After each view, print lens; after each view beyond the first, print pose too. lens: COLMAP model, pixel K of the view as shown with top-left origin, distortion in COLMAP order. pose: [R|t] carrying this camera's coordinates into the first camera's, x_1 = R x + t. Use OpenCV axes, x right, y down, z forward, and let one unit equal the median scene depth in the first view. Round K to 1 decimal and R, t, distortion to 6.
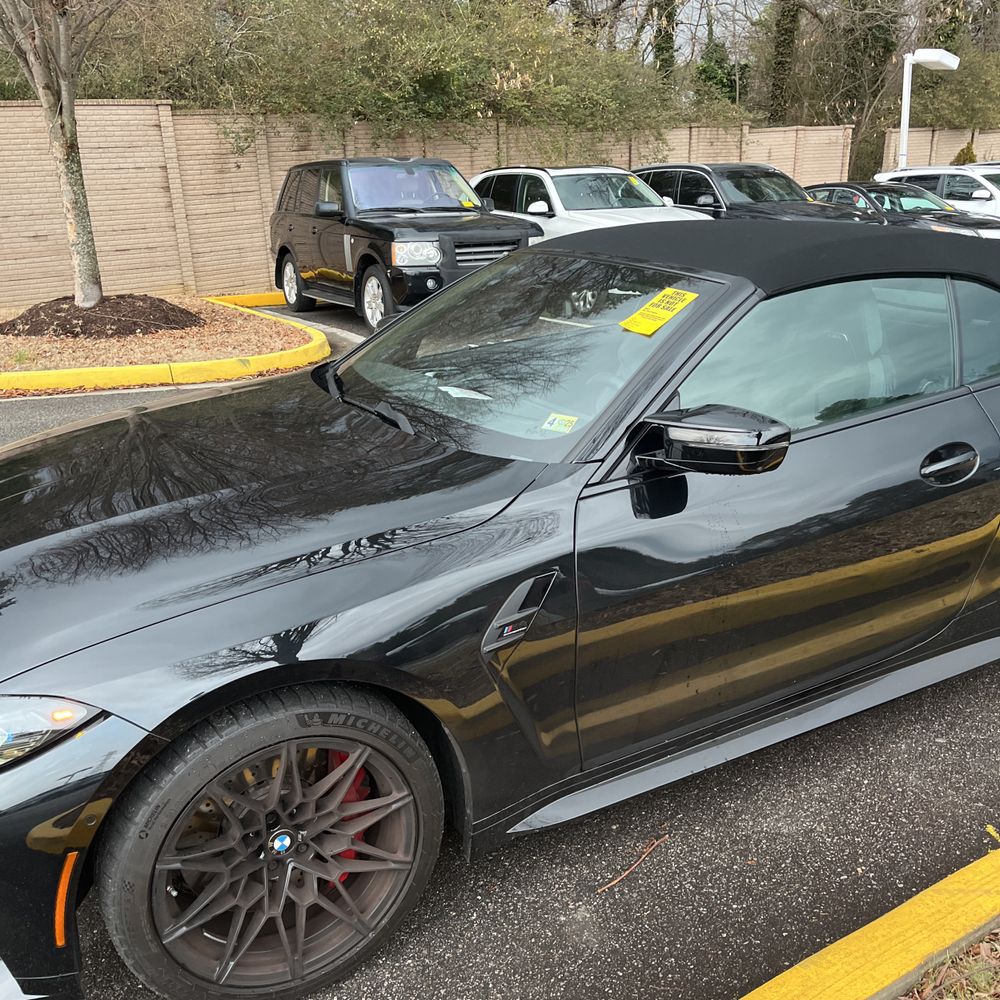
lens RADIAL K [[1017.5, 0, 496.8], [0, 1017.5, 492.8], [0, 0, 1]] dist [0.023408, 0.000000]
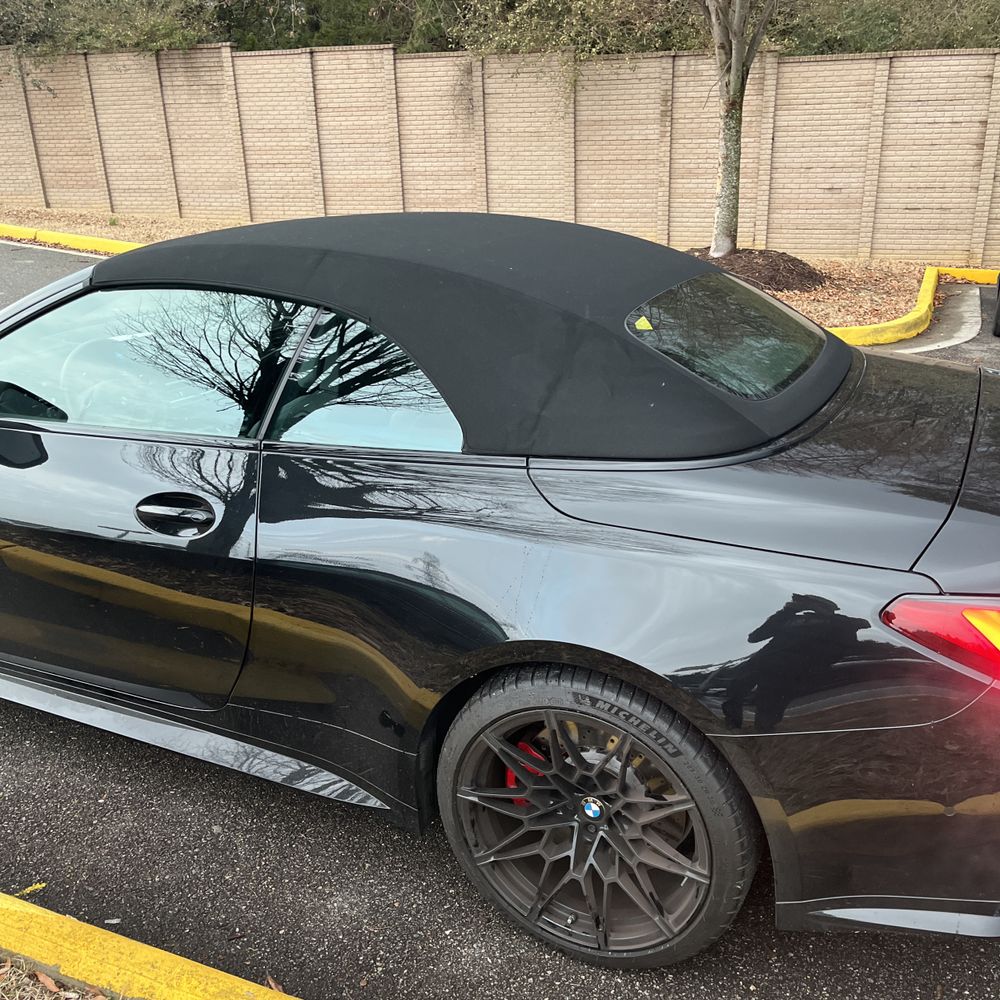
lens RADIAL K [[1017.5, 0, 503.4], [0, 1017.5, 496.5], [0, 0, 1]] dist [0.023408, 0.000000]
pose [[0.600954, 0.297166, -0.741988, 0.240721], [-0.260270, 0.950476, 0.169866, -0.051688], [0.755720, 0.091036, 0.648536, 0.128834]]
